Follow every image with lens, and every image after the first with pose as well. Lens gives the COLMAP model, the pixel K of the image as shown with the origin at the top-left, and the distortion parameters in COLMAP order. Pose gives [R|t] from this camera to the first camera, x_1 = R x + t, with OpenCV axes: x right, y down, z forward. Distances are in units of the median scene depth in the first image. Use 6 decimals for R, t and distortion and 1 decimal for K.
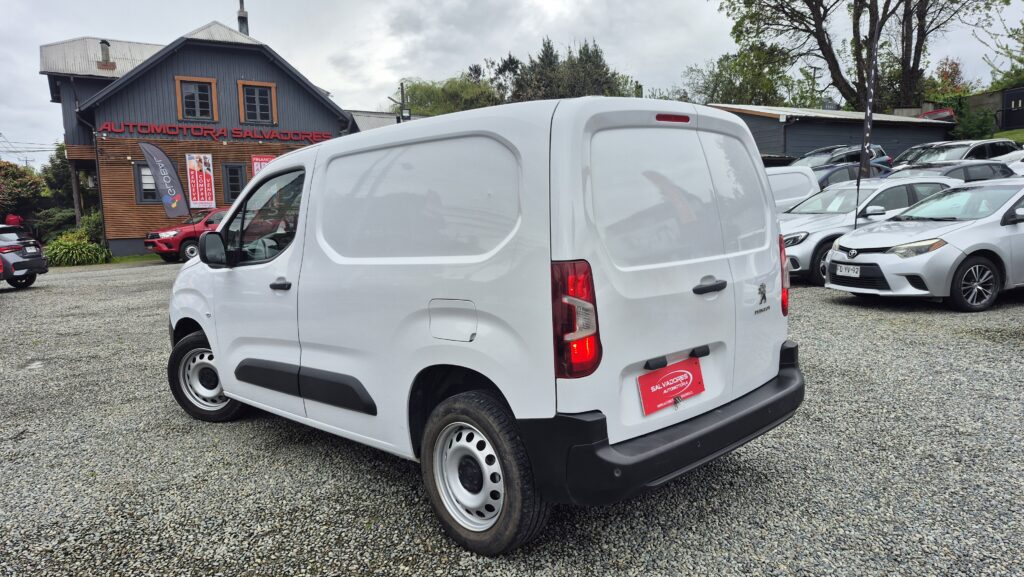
lens RADIAL K [[704.5, 0, 515.1], [0, 704.5, 298.6], [0, 0, 1]] dist [0.052716, -0.041188]
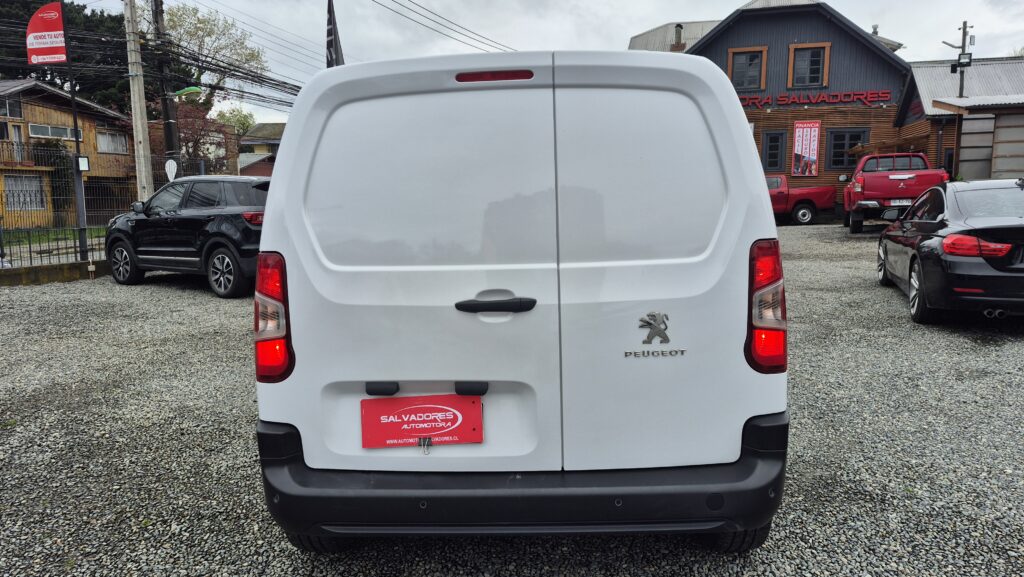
lens RADIAL K [[710.3, 0, 516.9], [0, 710.3, 283.5], [0, 0, 1]] dist [0.063137, -0.074388]
pose [[0.696104, 0.113104, -0.708975, 0.095958], [-0.096062, 0.993306, 0.064145, -0.010385], [0.711485, 0.023455, 0.702310, 0.058816]]
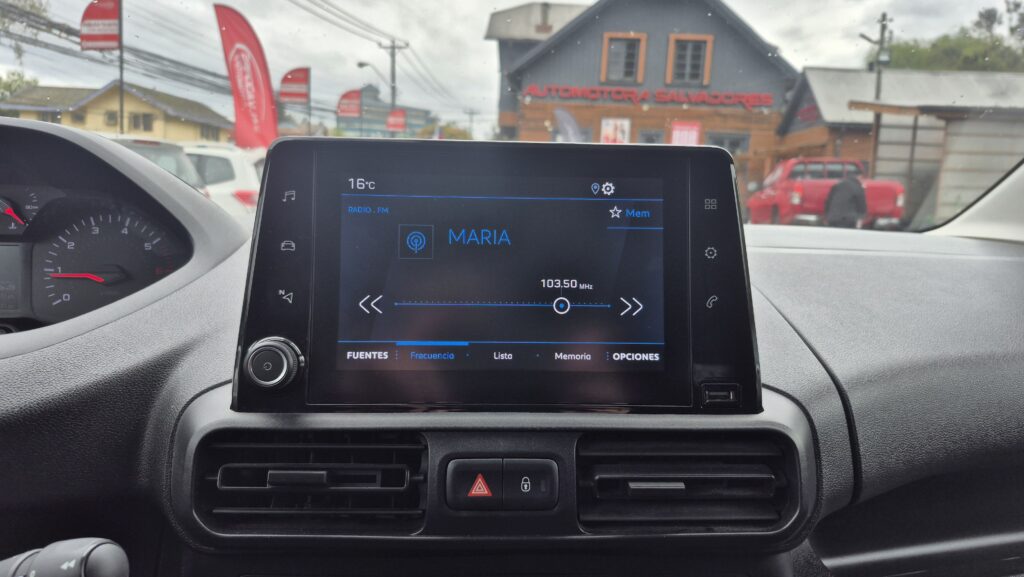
lens RADIAL K [[725.8, 0, 507.0], [0, 725.8, 286.1], [0, 0, 1]] dist [0.077495, -0.120857]
pose [[0.829262, 0.130453, -0.543421, -0.035455], [-0.130073, 0.990724, 0.039340, -0.015959], [0.543512, 0.038062, 0.838538, 0.181077]]
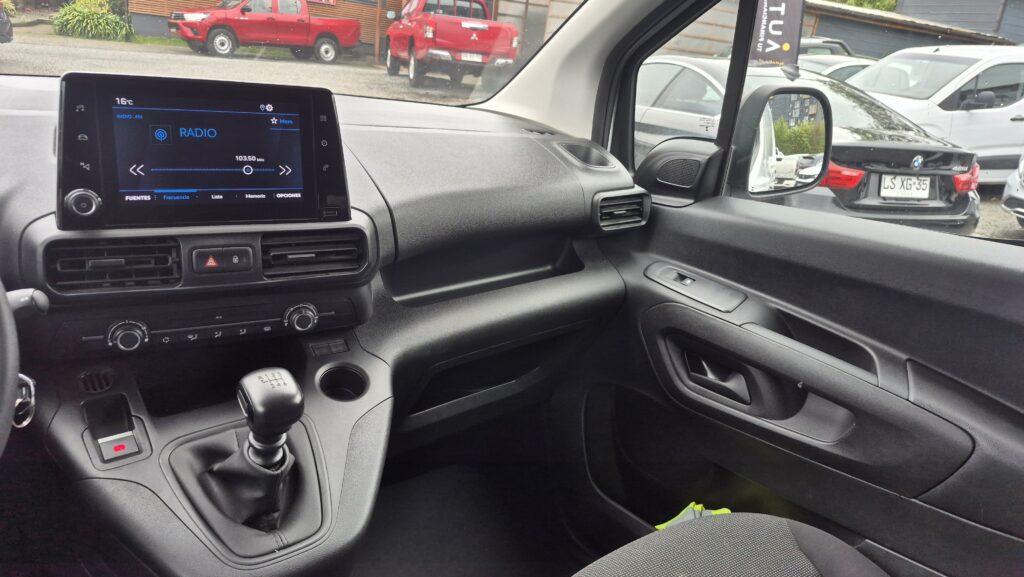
lens RADIAL K [[710.3, 0, 516.9], [0, 710.3, 283.5], [0, 0, 1]] dist [0.063137, -0.074388]
pose [[0.983003, 0.176014, -0.052186, -0.029023], [-0.162488, 0.966448, 0.198934, -0.018445], [0.085450, -0.187074, 0.978622, 0.164466]]
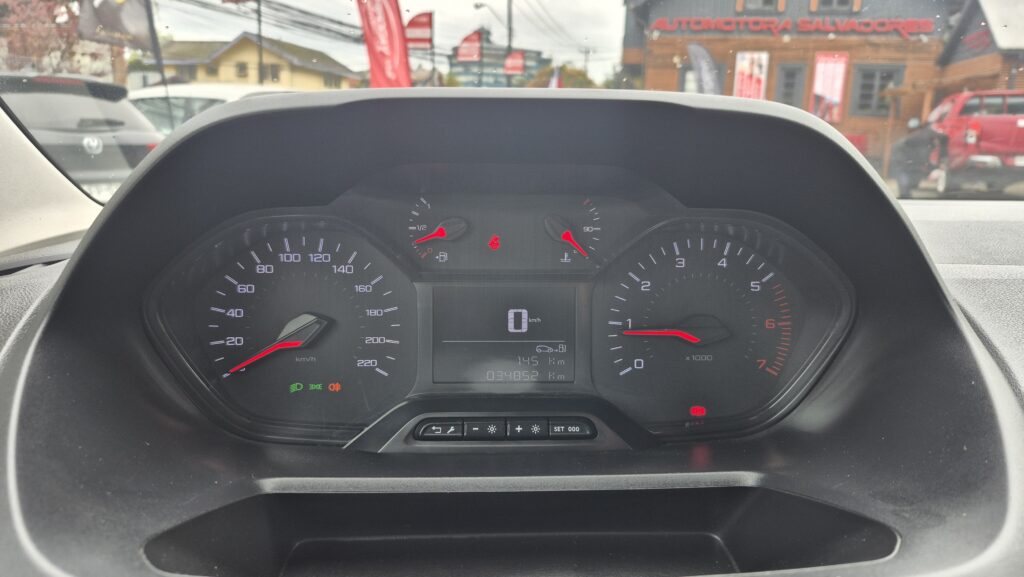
lens RADIAL K [[725.8, 0, 507.0], [0, 725.8, 286.1], [0, 0, 1]] dist [0.077495, -0.120857]
pose [[0.737127, 0.181538, -0.650913, -0.052802], [-0.124101, 0.983224, 0.133680, -0.016202], [0.664261, -0.017760, 0.747290, 0.179683]]
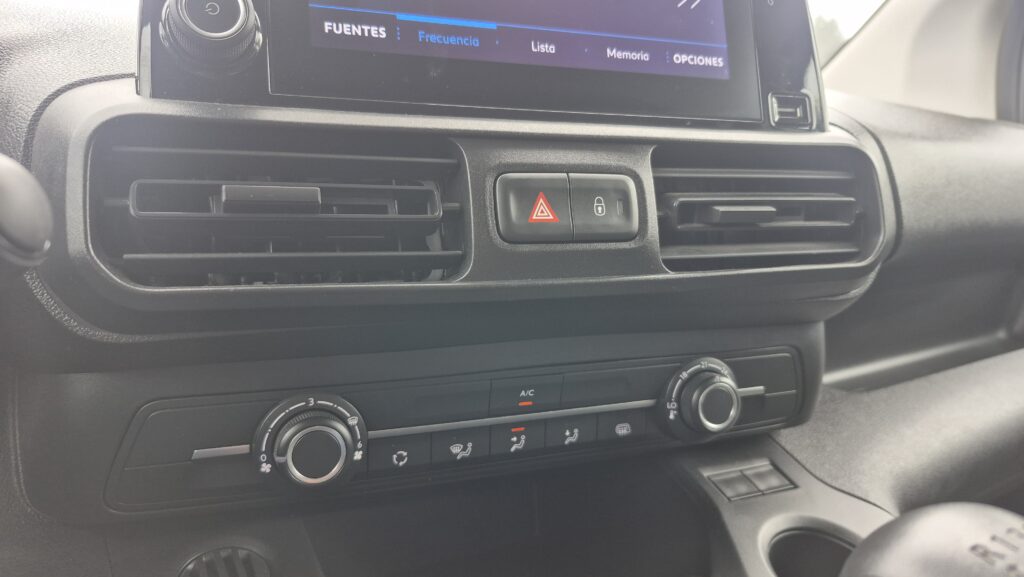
lens RADIAL K [[725.8, 0, 507.0], [0, 725.8, 286.1], [0, 0, 1]] dist [0.077495, -0.120857]
pose [[0.966907, 0.079239, -0.242511, -0.041701], [-0.082397, 0.996595, -0.002891, -0.009716], [0.241457, 0.022777, 0.970144, 0.183309]]
